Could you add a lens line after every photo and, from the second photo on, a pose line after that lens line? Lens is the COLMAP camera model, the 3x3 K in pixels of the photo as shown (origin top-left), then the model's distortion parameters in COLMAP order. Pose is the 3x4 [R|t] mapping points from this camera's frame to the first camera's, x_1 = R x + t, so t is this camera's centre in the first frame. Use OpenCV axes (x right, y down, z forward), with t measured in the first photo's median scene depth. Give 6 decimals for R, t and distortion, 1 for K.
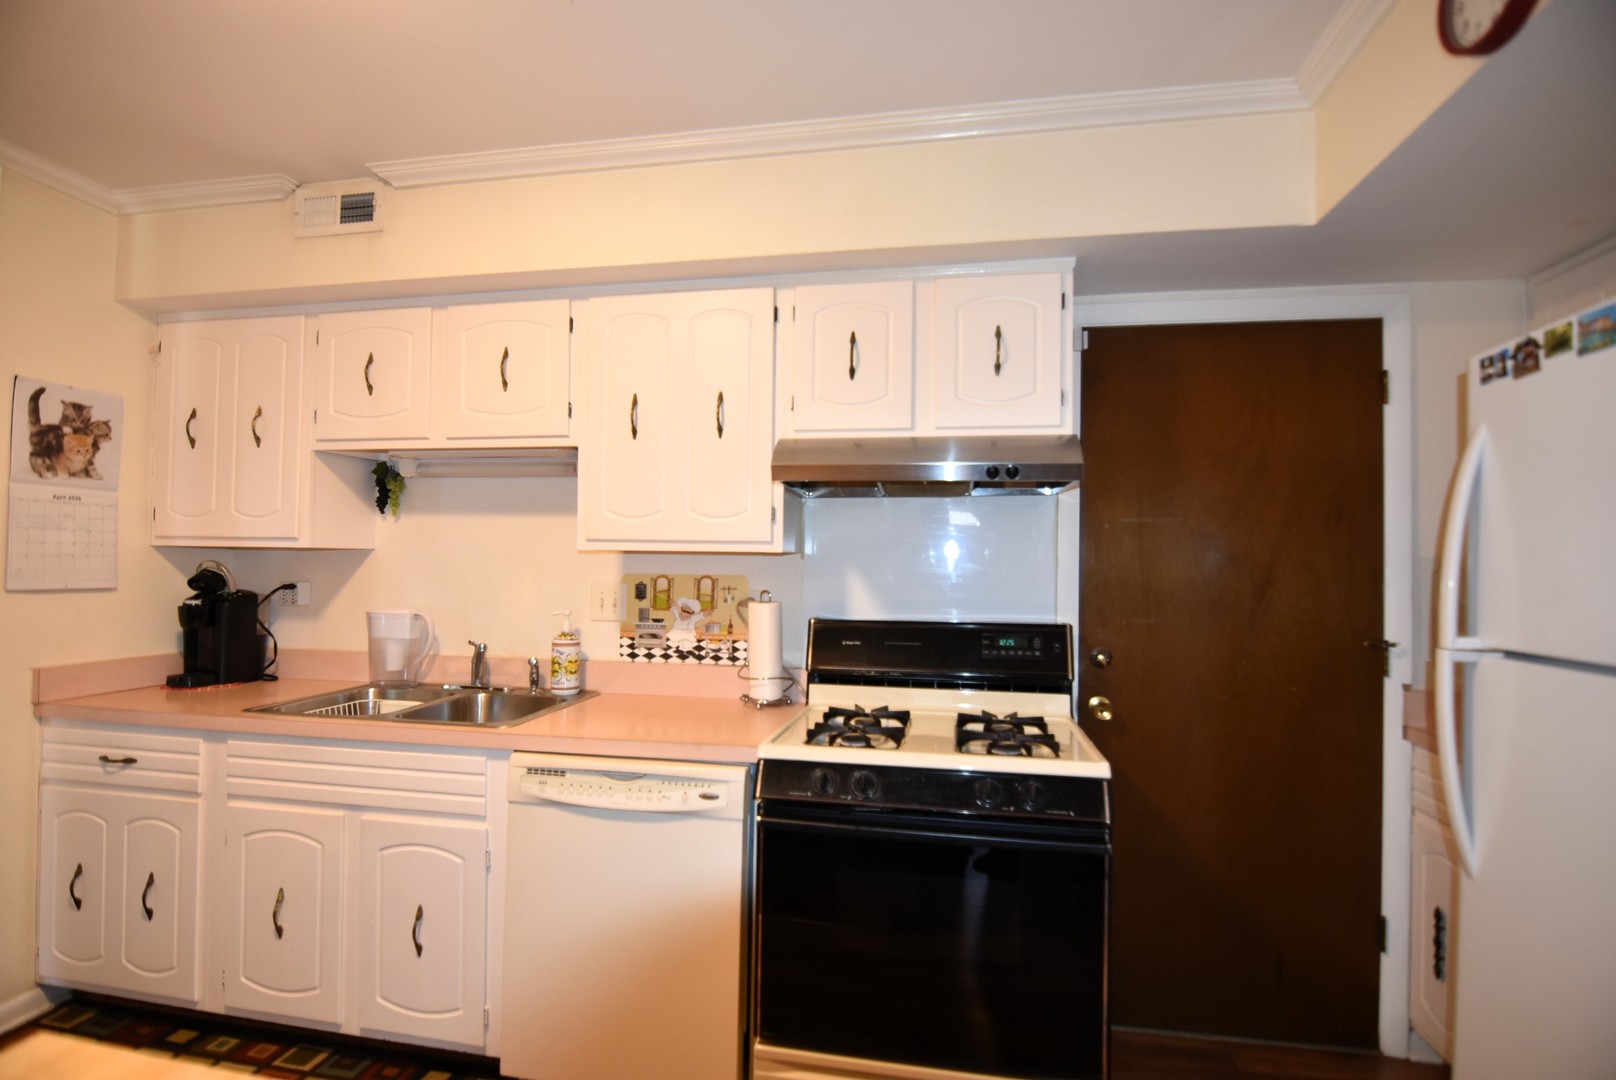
lens RADIAL K [[786.7, 0, 807.1], [0, 786.7, 541.7], [0, 0, 1]] dist [-0.007791, -0.009952]
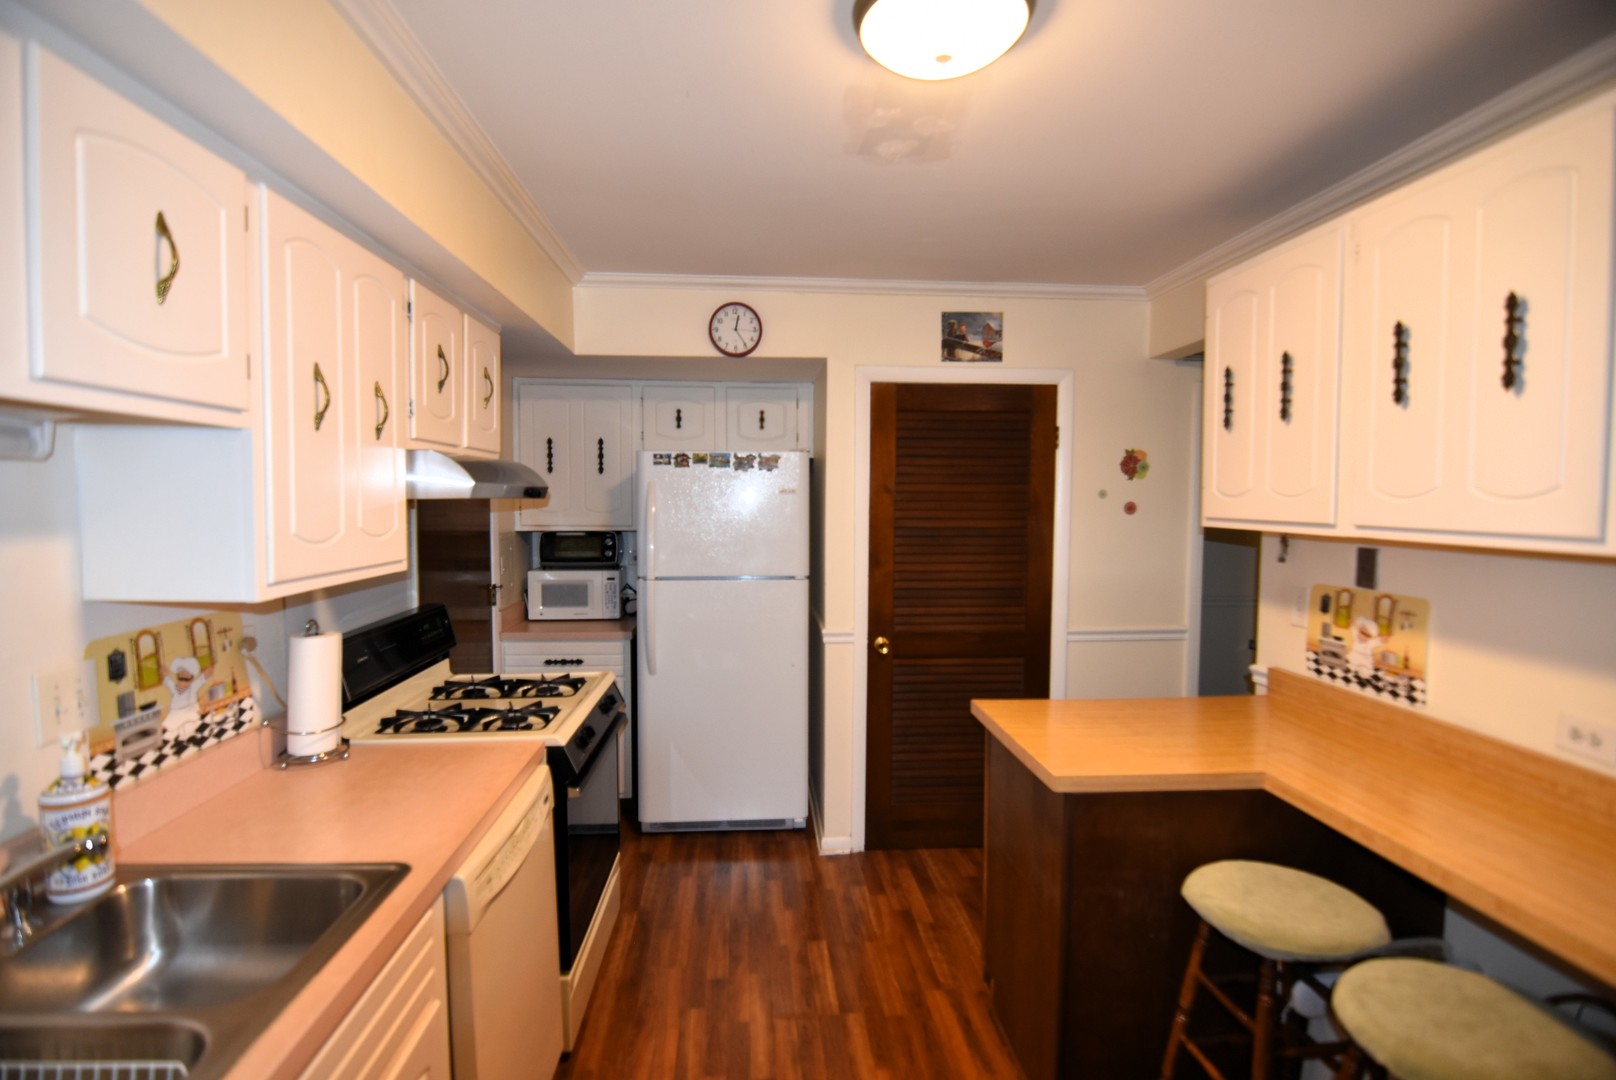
lens RADIAL K [[786.7, 0, 806.3], [0, 786.7, 543.2], [0, 0, 1]] dist [-0.007791, -0.009952]
pose [[-0.254799, -0.073046, 0.964231, -0.966834], [-0.035228, 0.997182, 0.066233, -0.088835], [-0.966352, -0.017092, -0.256654, 0.734031]]
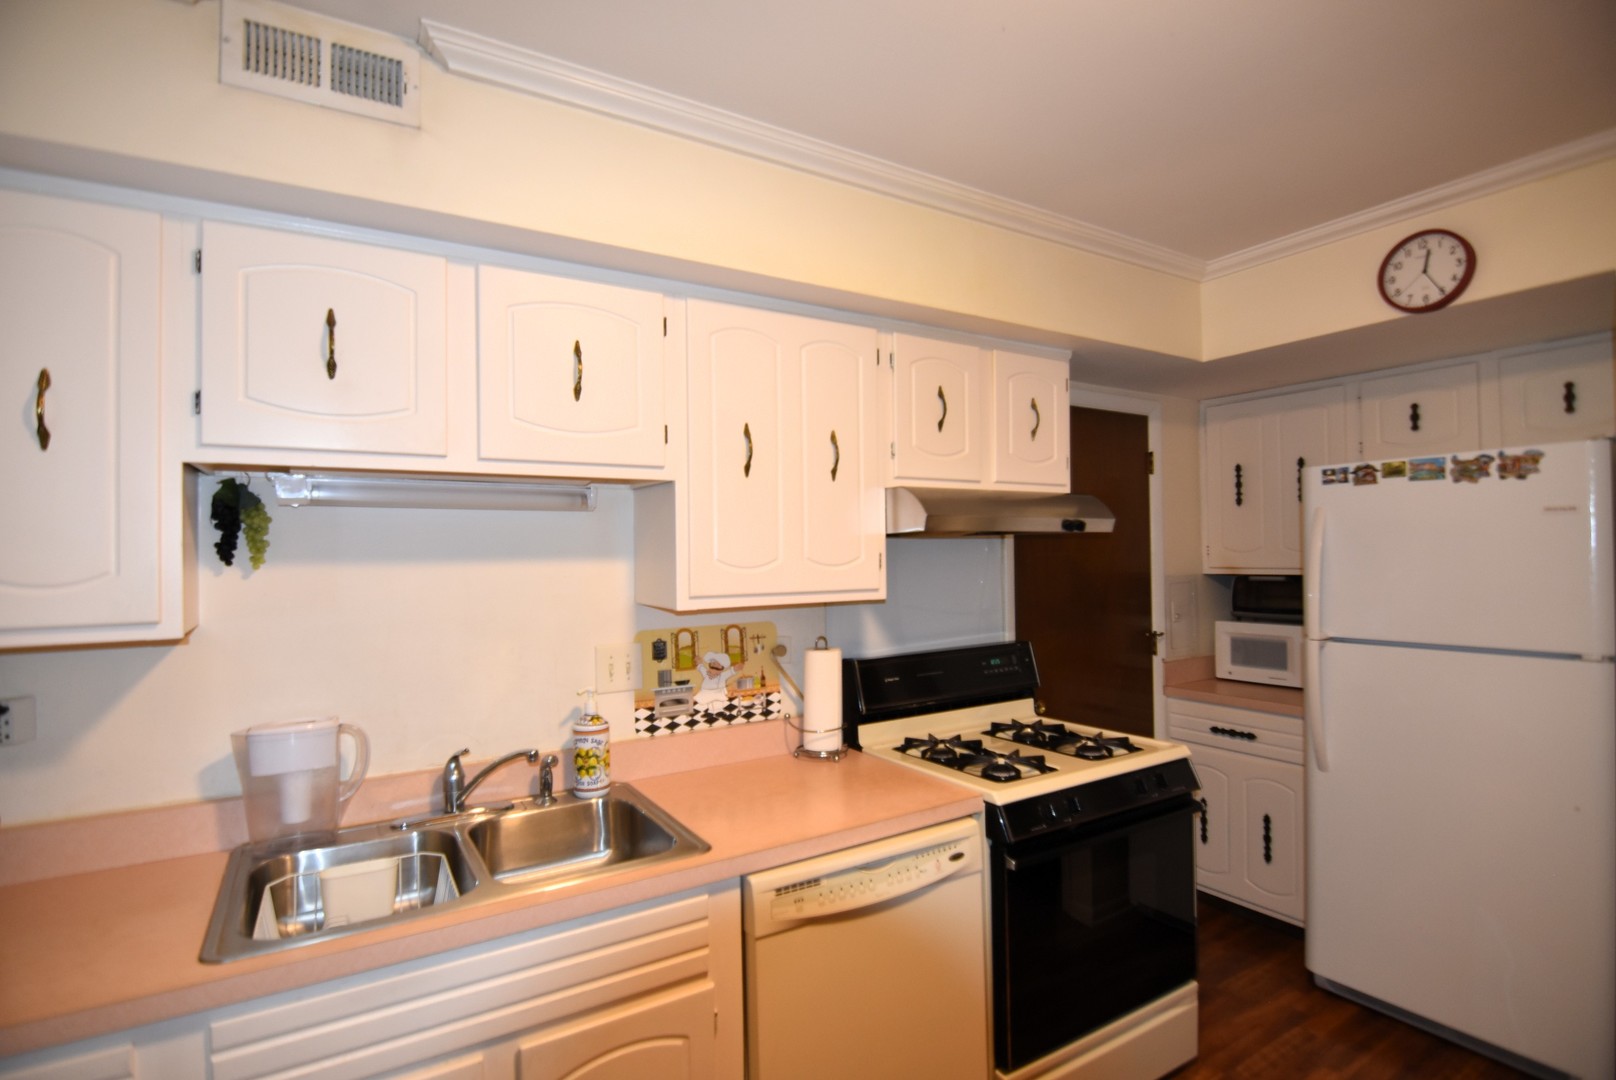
lens RADIAL K [[786.7, 0, 805.0], [0, 786.7, 542.1], [0, 0, 1]] dist [-0.007791, -0.009952]
pose [[0.737439, -0.016154, 0.675220, -0.726620], [0.007155, 0.999845, 0.016106, -0.070159], [-0.675376, -0.007046, 0.737440, 0.315244]]
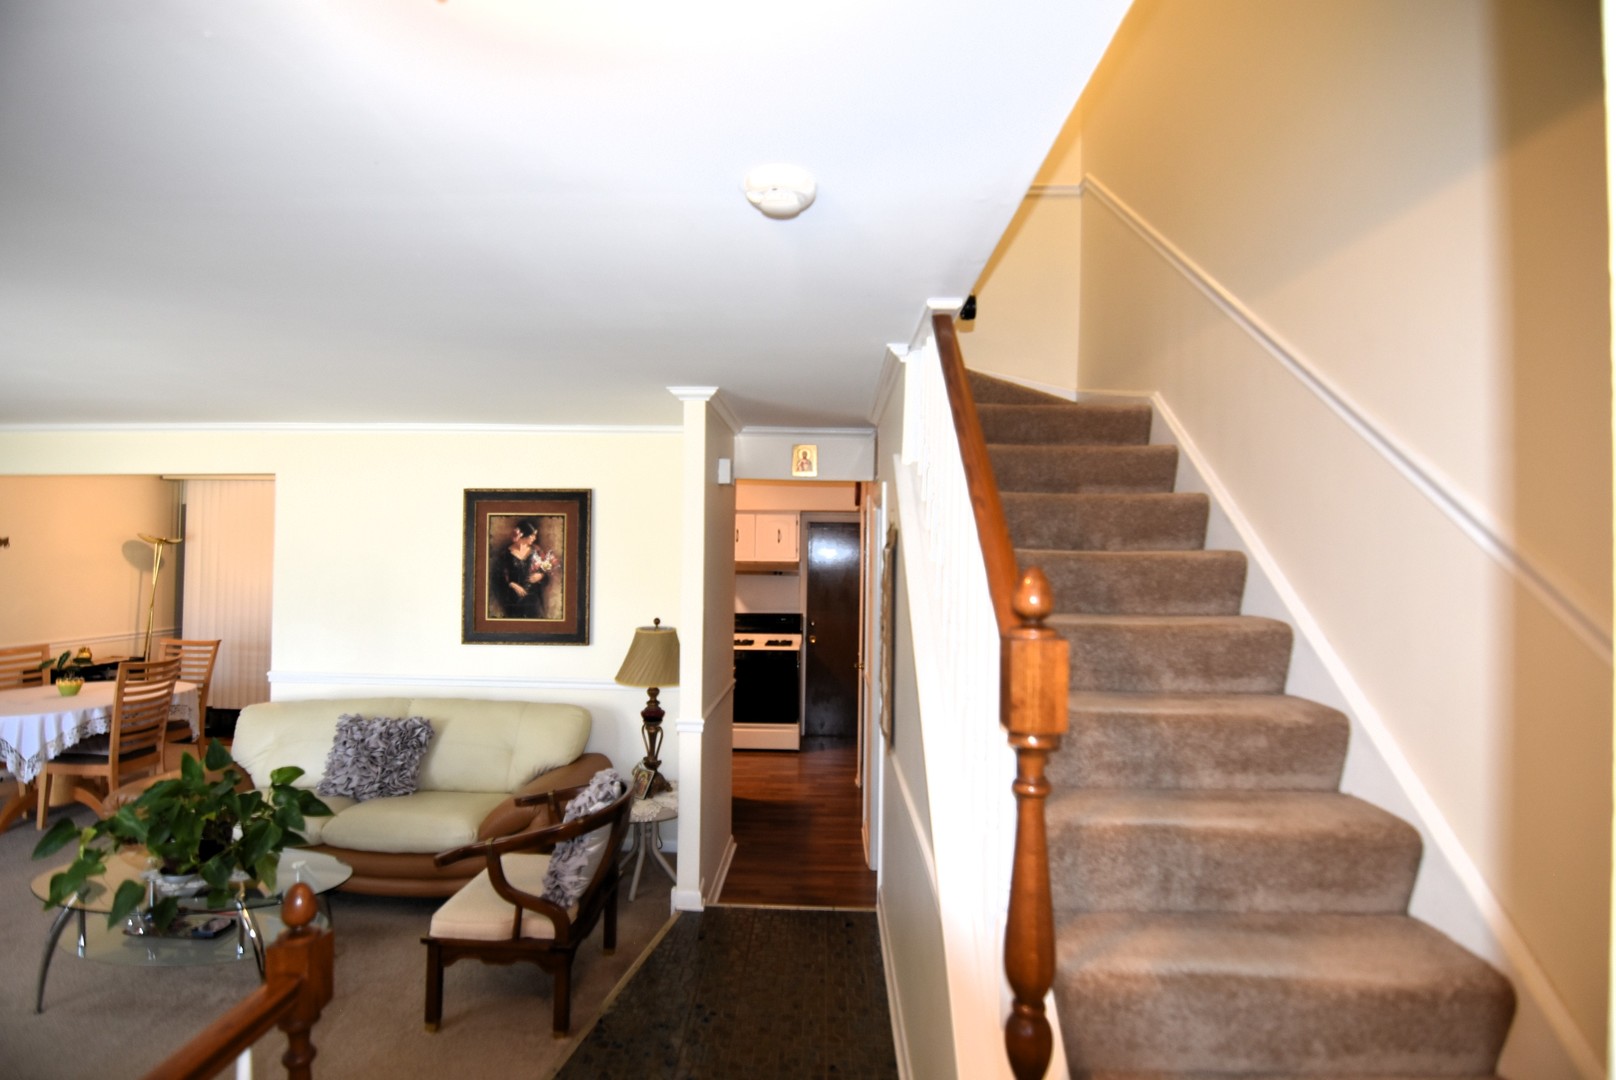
lens RADIAL K [[786.7, 0, 805.8], [0, 786.7, 540.7], [0, 0, 1]] dist [-0.007791, -0.009952]
pose [[0.987267, 0.005594, 0.158974, -0.176744], [-0.007117, 0.999934, 0.009017, -0.225257], [-0.158913, -0.010034, 0.987242, -2.212133]]
